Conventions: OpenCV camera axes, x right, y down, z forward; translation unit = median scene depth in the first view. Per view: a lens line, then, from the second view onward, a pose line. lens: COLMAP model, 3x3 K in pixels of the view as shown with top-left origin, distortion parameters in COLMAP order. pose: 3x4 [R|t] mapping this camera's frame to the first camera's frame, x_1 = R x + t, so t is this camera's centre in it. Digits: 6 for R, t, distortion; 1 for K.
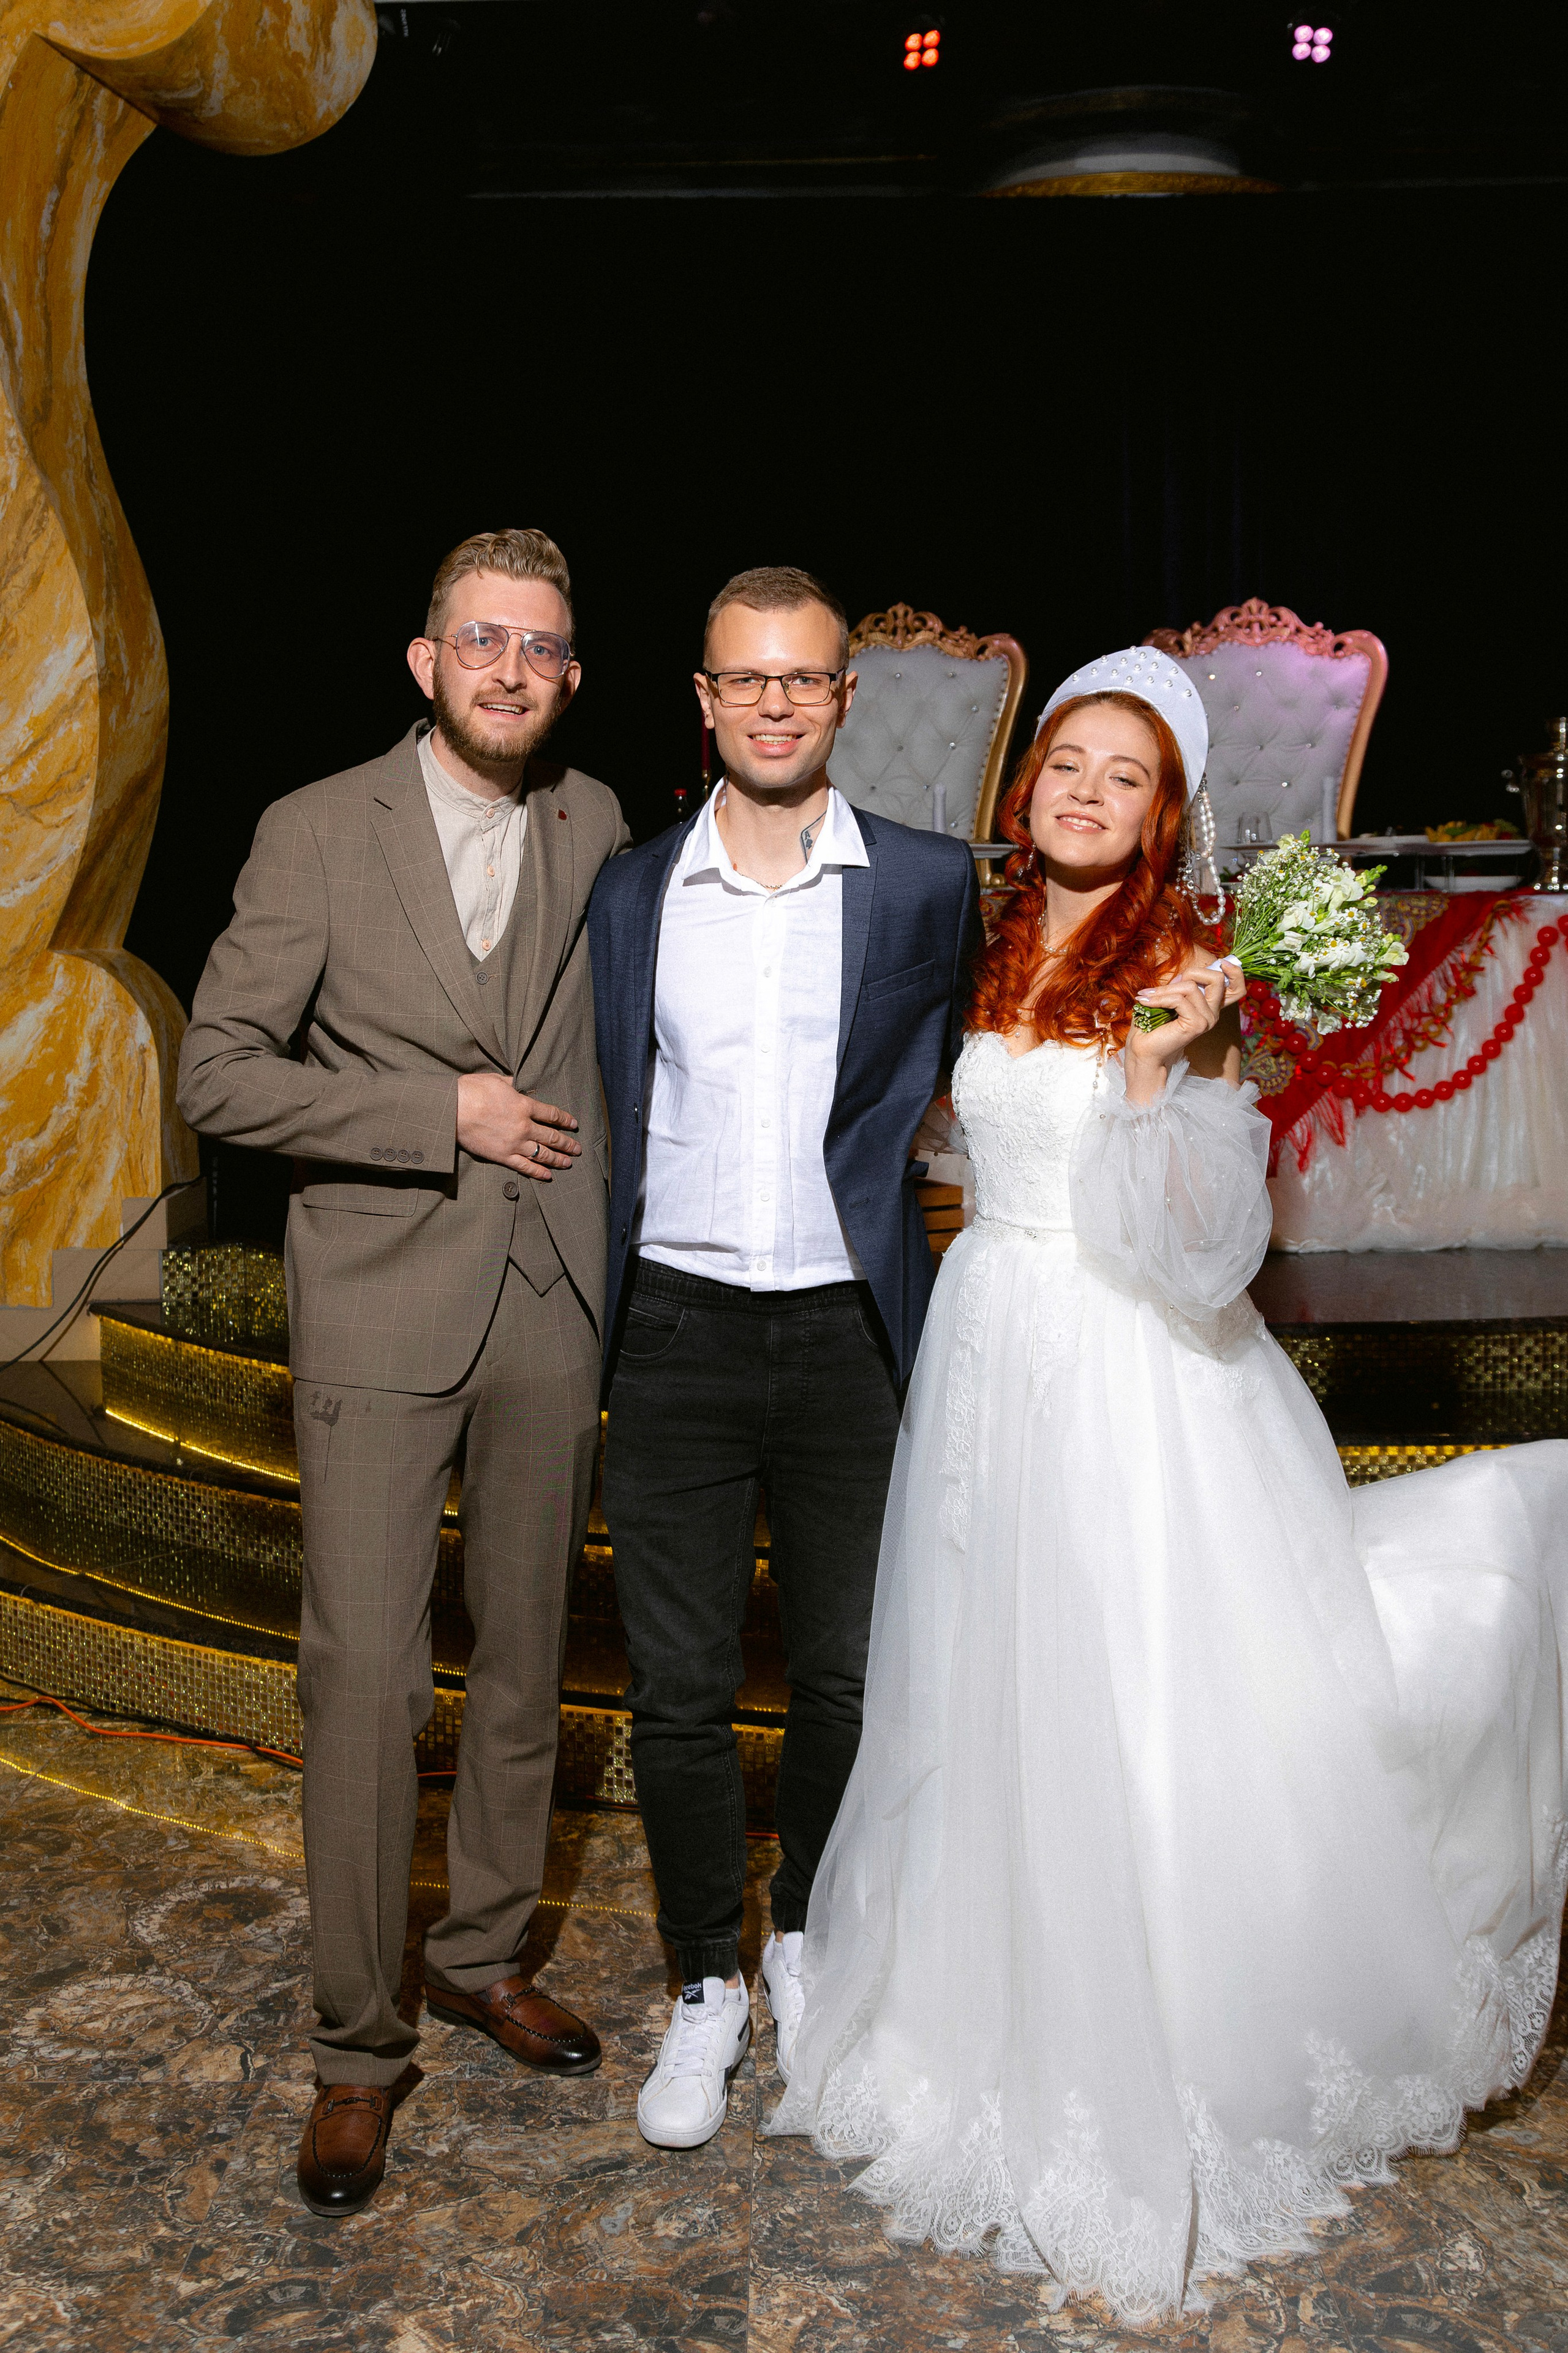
lens RADIAL K [[2265.9, 0, 783.8], [0, 2265.9, 1100.5], [0, 0, 1]] dist [0.007584, 0.000476]
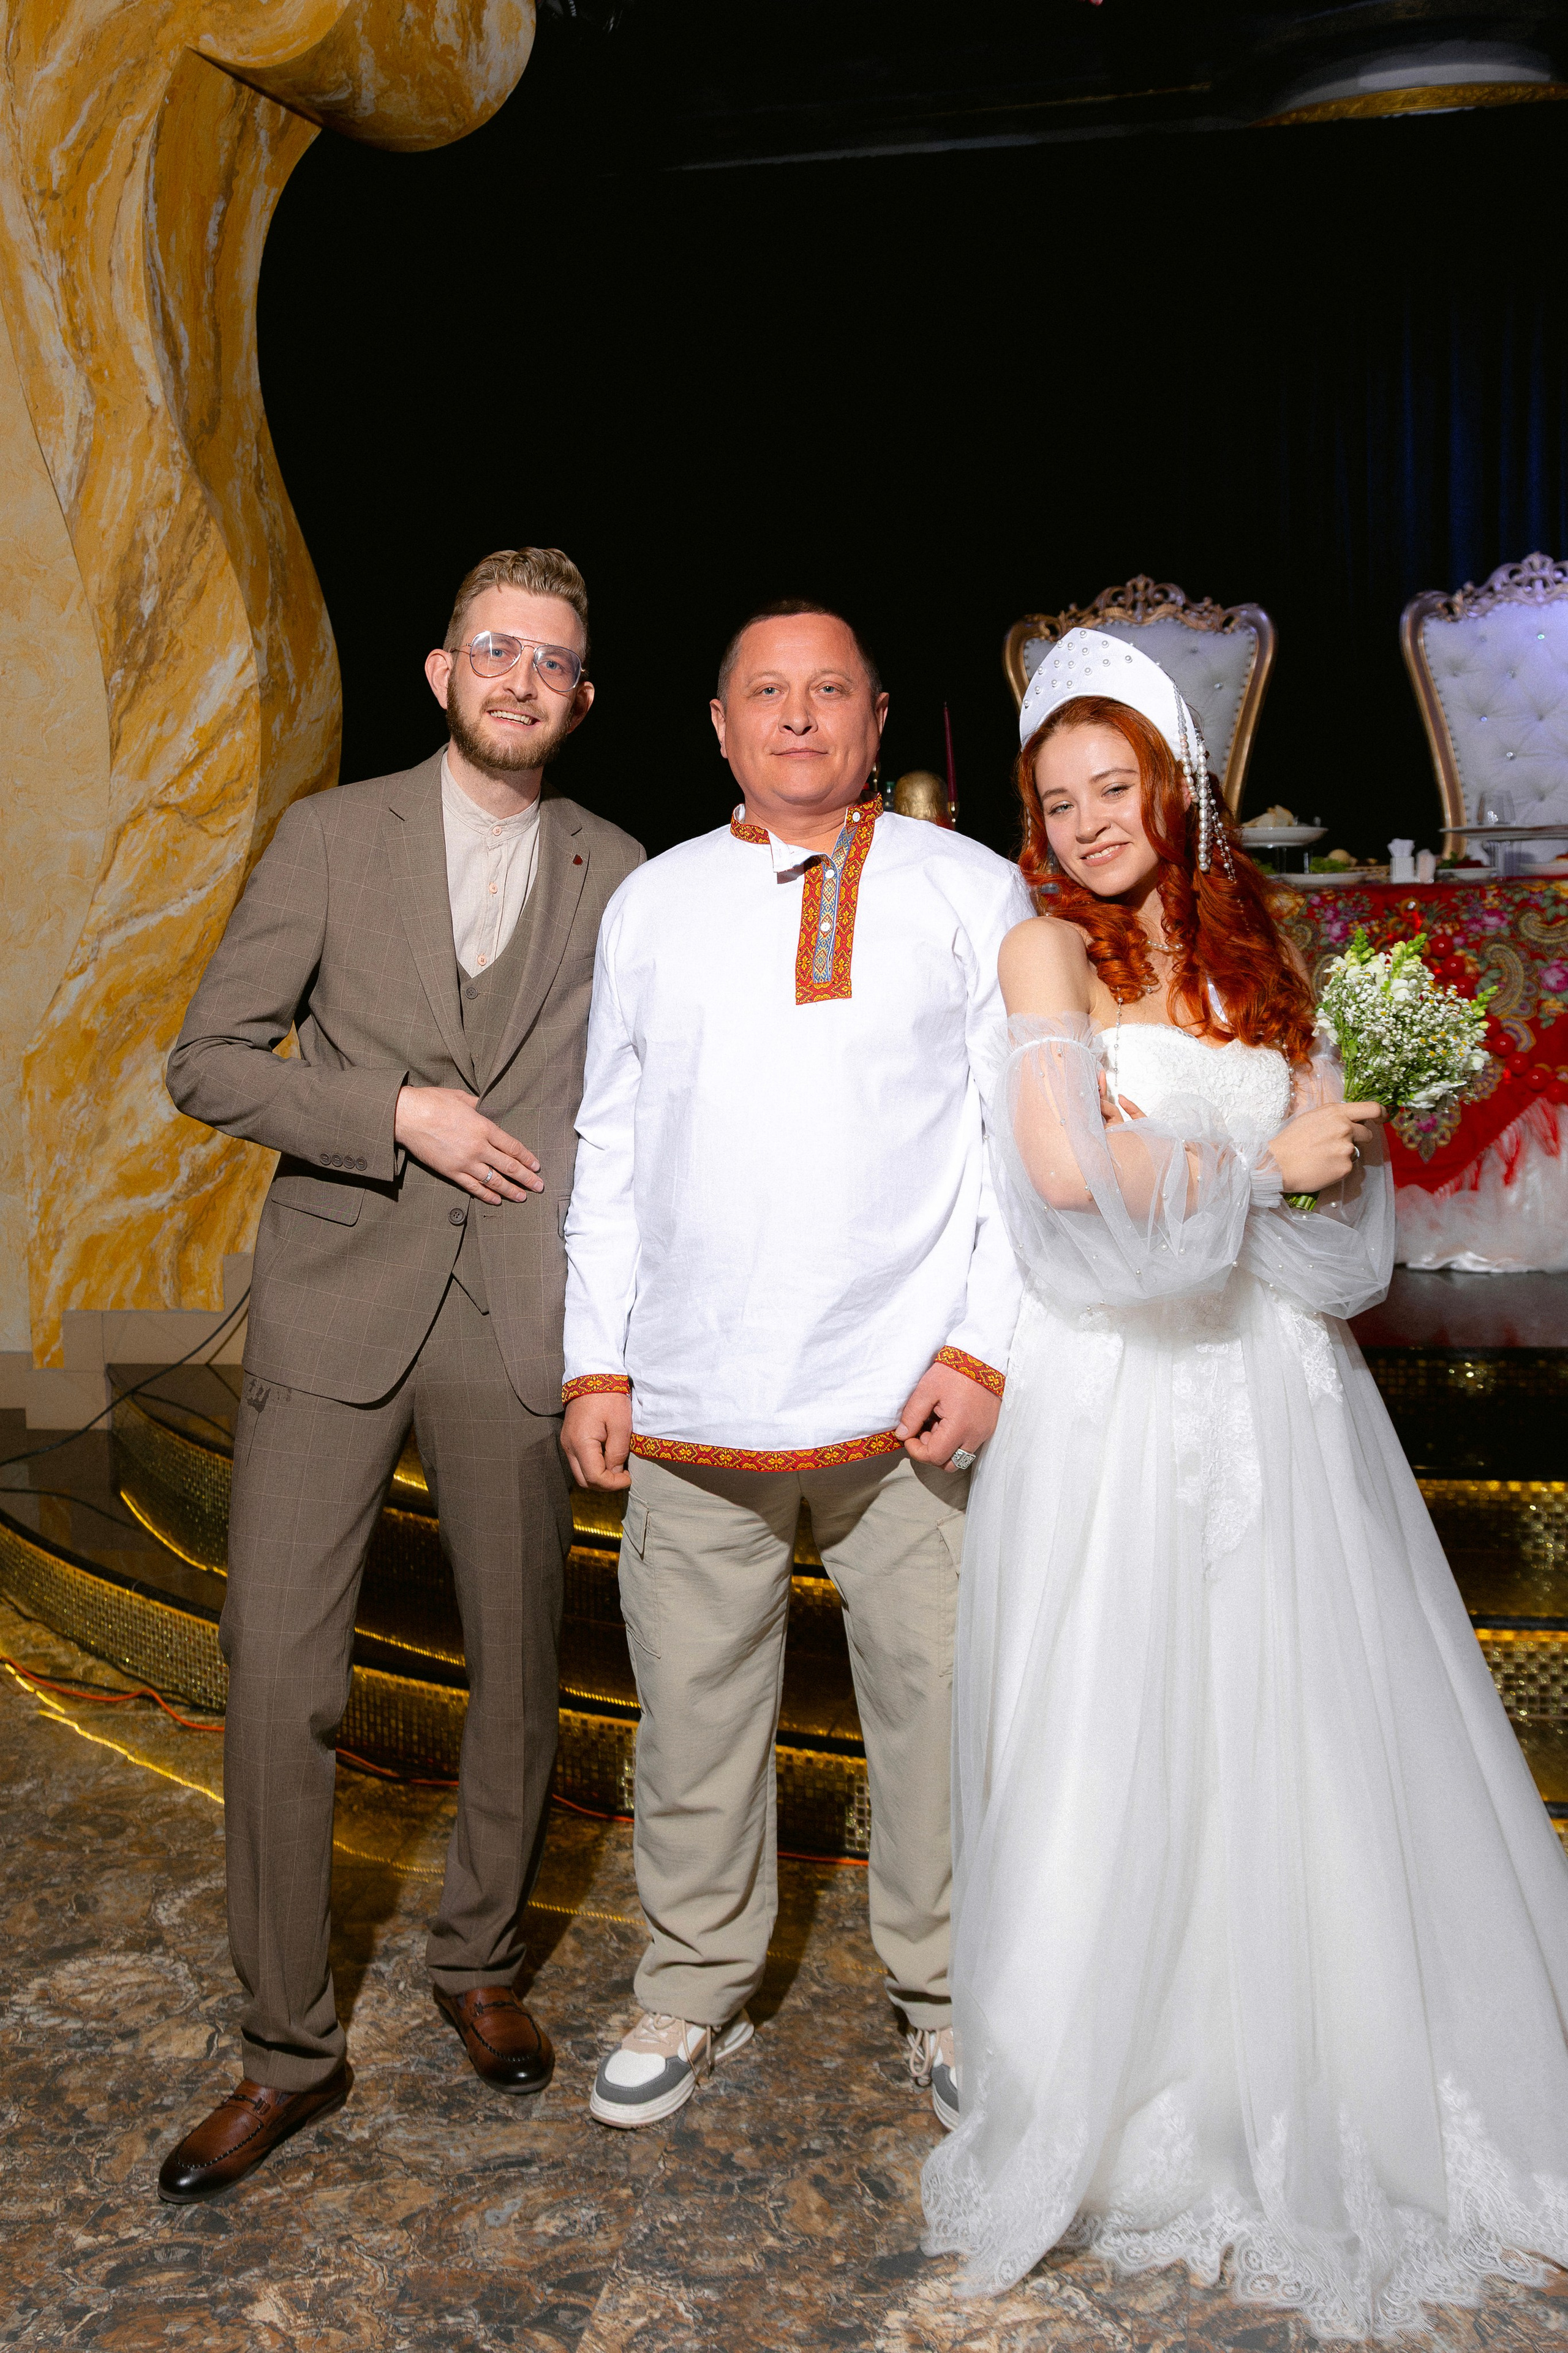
lens RADIAL K [[2415.2, 0, 780.3], [0, 2415.2, 1135.7], [0, 0, 1]] dist [0.033133, -0.043966]
pose [[0.984201, 0.001723, -0.177048, 0.179232], [0.000625, 0.999913, 0.013209, -0.002084], [0.177055, -0.013111, 0.984114, -0.029314]]
